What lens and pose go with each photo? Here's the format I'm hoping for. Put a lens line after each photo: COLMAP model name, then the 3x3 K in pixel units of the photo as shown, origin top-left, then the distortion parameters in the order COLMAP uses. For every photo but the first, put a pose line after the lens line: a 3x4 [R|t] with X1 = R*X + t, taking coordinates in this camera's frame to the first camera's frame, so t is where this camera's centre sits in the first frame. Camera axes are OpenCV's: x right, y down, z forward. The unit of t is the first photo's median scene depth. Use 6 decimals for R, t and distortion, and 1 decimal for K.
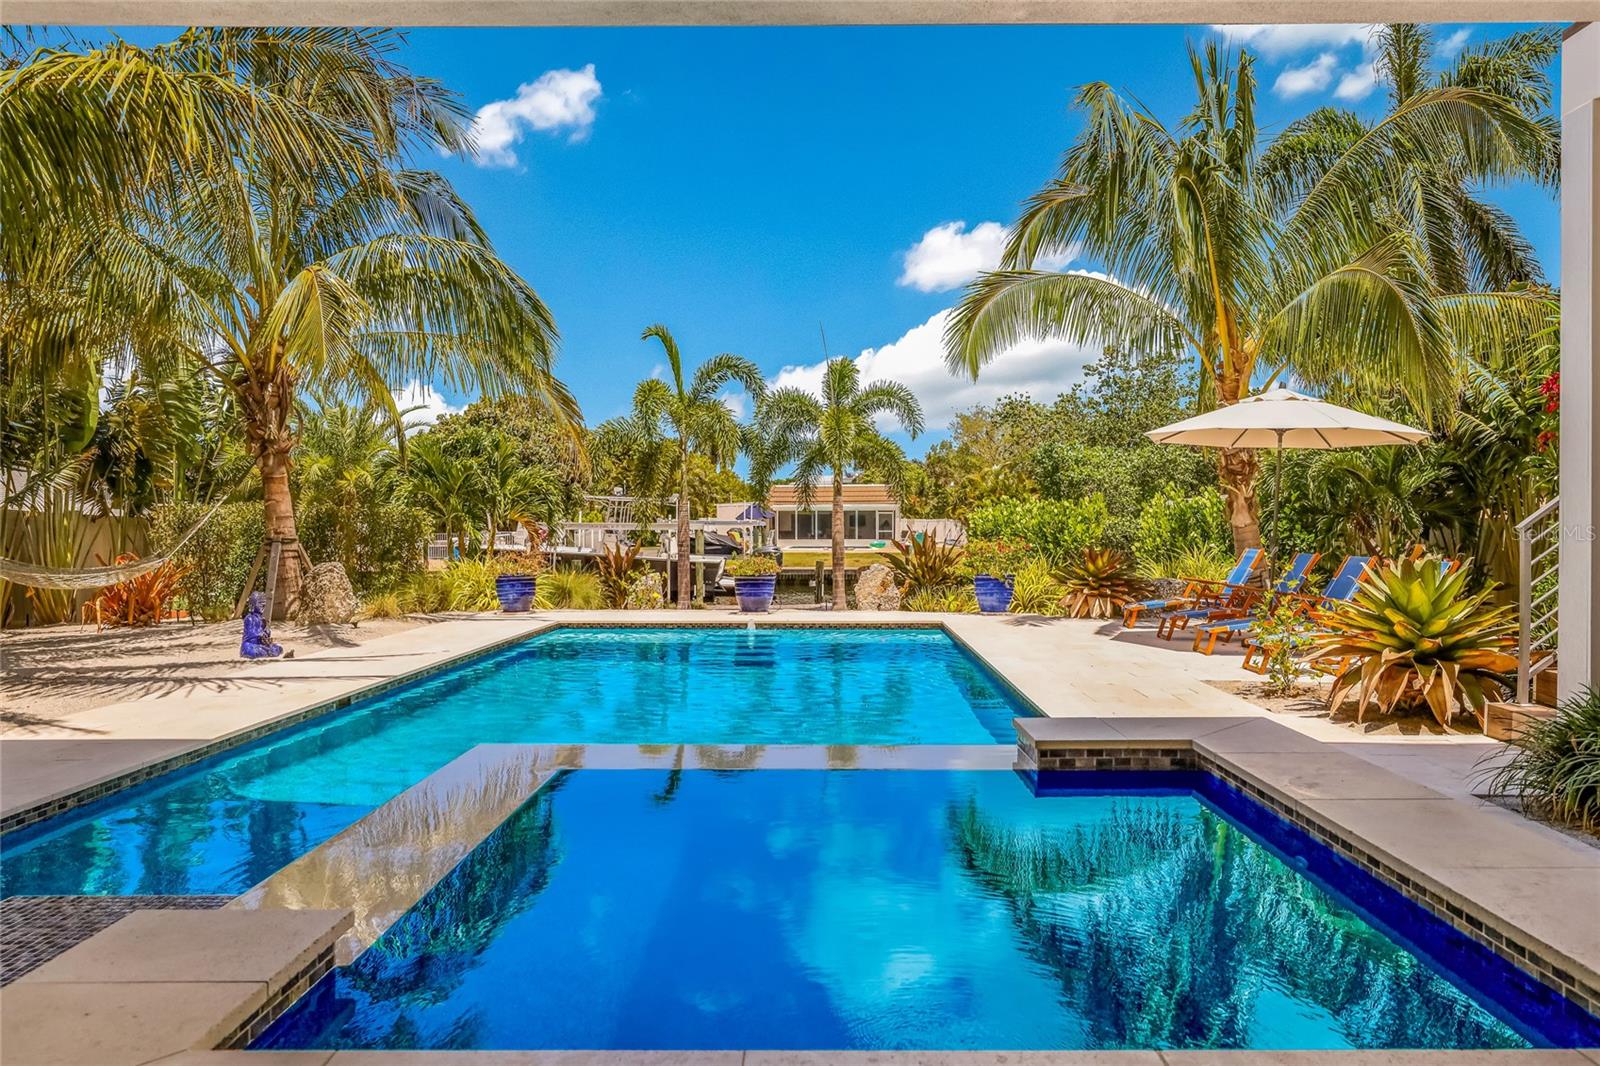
lens RADIAL K [[1059.2, 0, 800.4], [0, 1059.2, 534.5], [0, 0, 1]] dist [-0.013398, -0.000088]
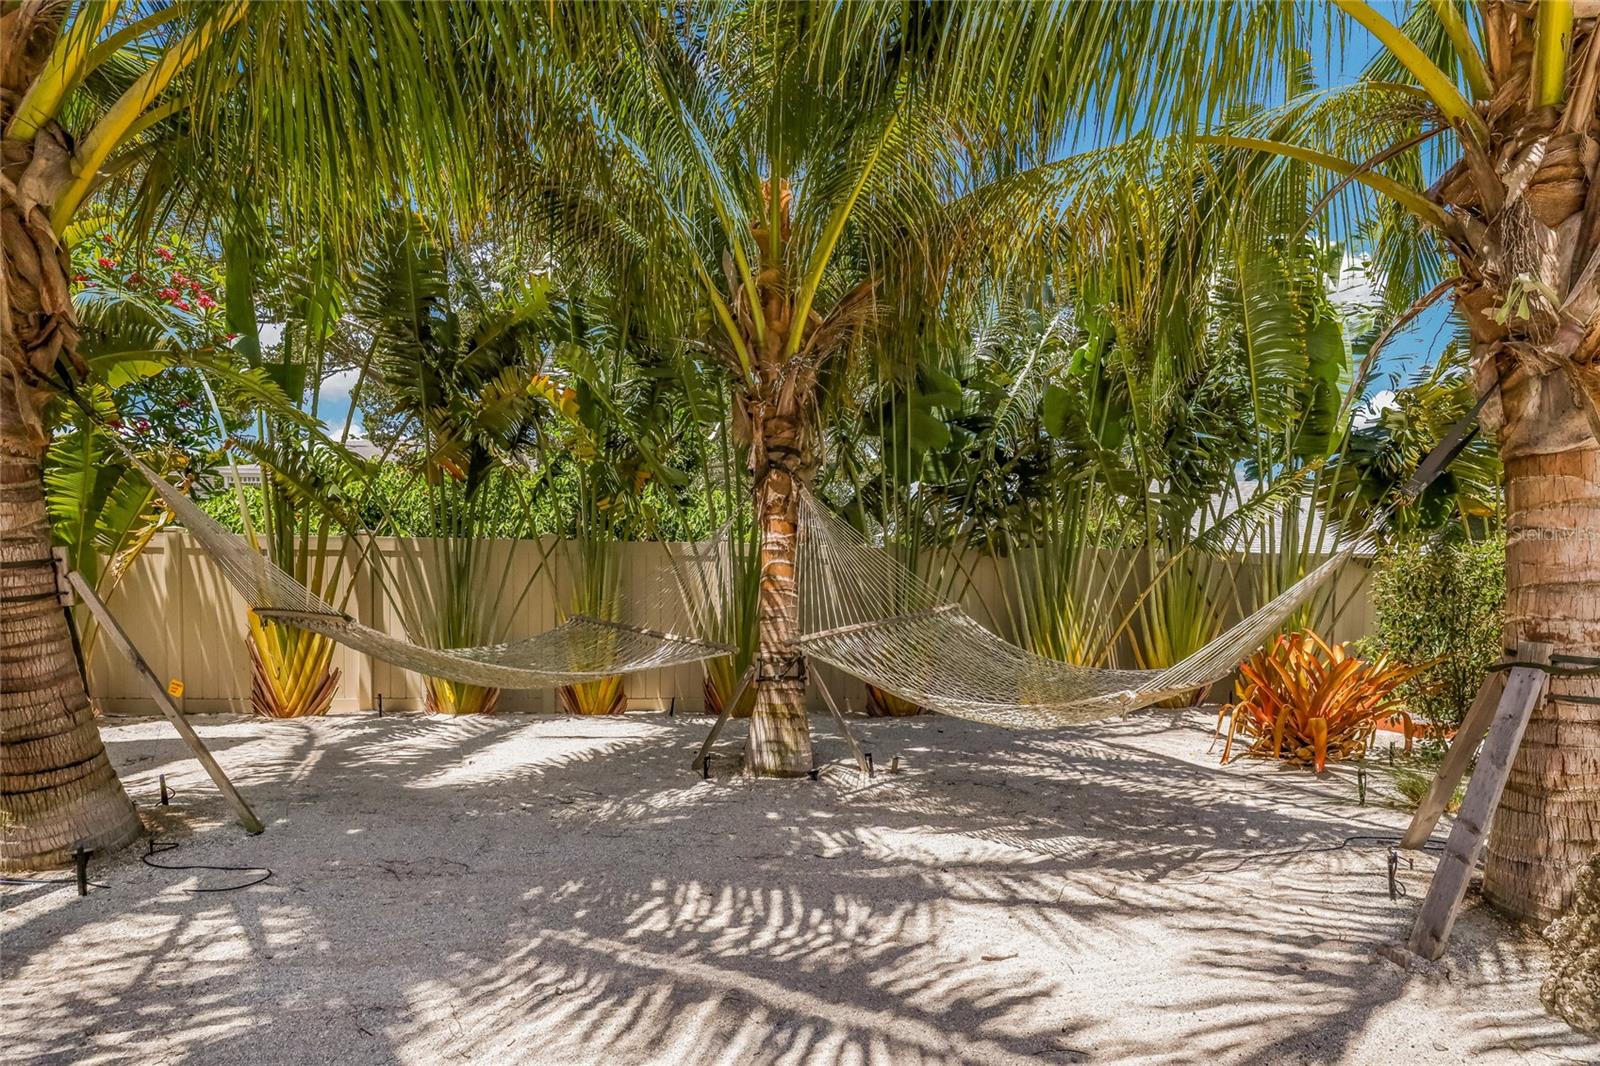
lens RADIAL K [[725.9, 0, 787.1], [0, 725.9, 606.2], [0, 0, 1]] dist [-0.014393, 0.002667]
pose [[0.116587, 0.077998, -0.990113, -0.244202], [-0.022167, 0.996868, 0.075920, -0.016516], [0.992933, 0.013097, 0.117950, 0.588303]]
